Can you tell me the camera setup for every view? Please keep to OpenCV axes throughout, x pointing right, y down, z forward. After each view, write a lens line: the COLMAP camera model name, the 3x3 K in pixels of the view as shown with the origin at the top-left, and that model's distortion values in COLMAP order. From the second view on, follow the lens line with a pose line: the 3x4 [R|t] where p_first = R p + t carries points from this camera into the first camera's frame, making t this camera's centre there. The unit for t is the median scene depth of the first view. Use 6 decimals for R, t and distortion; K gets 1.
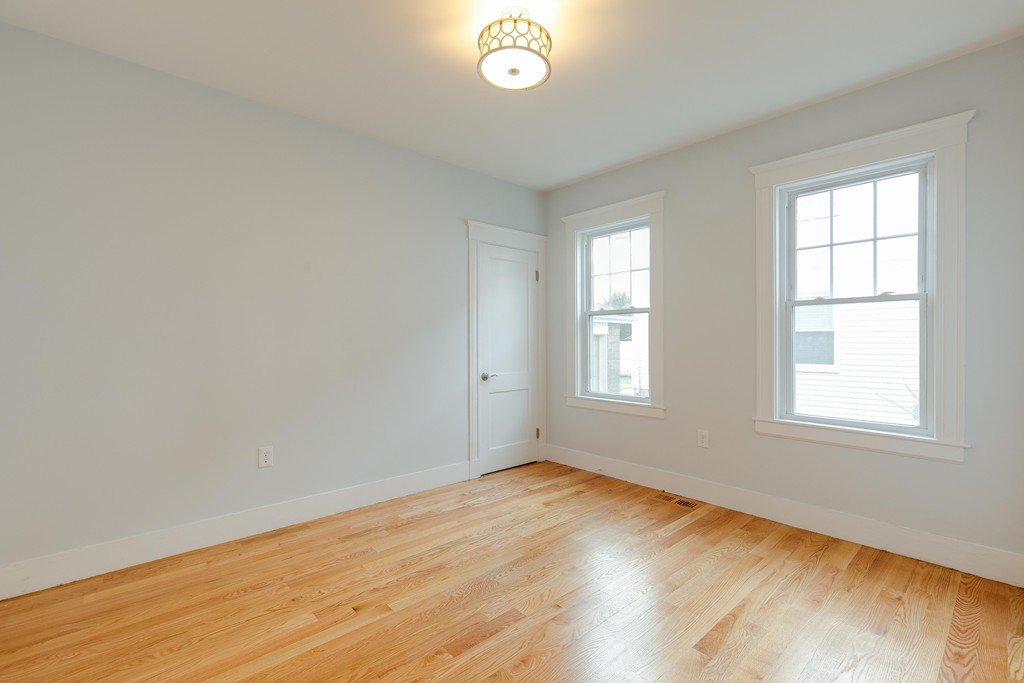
lens RADIAL K [[458.2, 0, 512.0], [0, 458.2, 341.5], [0, 0, 1]] dist [0.001952, -0.000124]
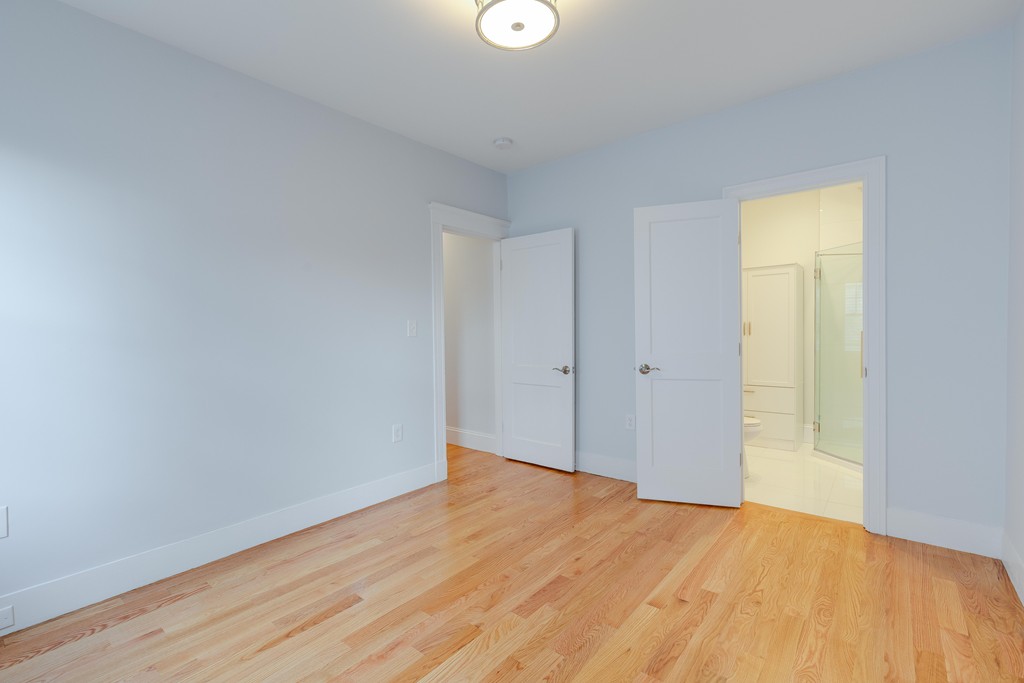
lens RADIAL K [[458.2, 0, 512.0], [0, 458.2, 341.5], [0, 0, 1]] dist [0.001952, -0.000124]
pose [[-0.988020, 0.021232, -0.152856, 0.095626], [0.015584, 0.999154, 0.038056, -0.011027], [0.153535, 0.035218, -0.987515, 1.112459]]
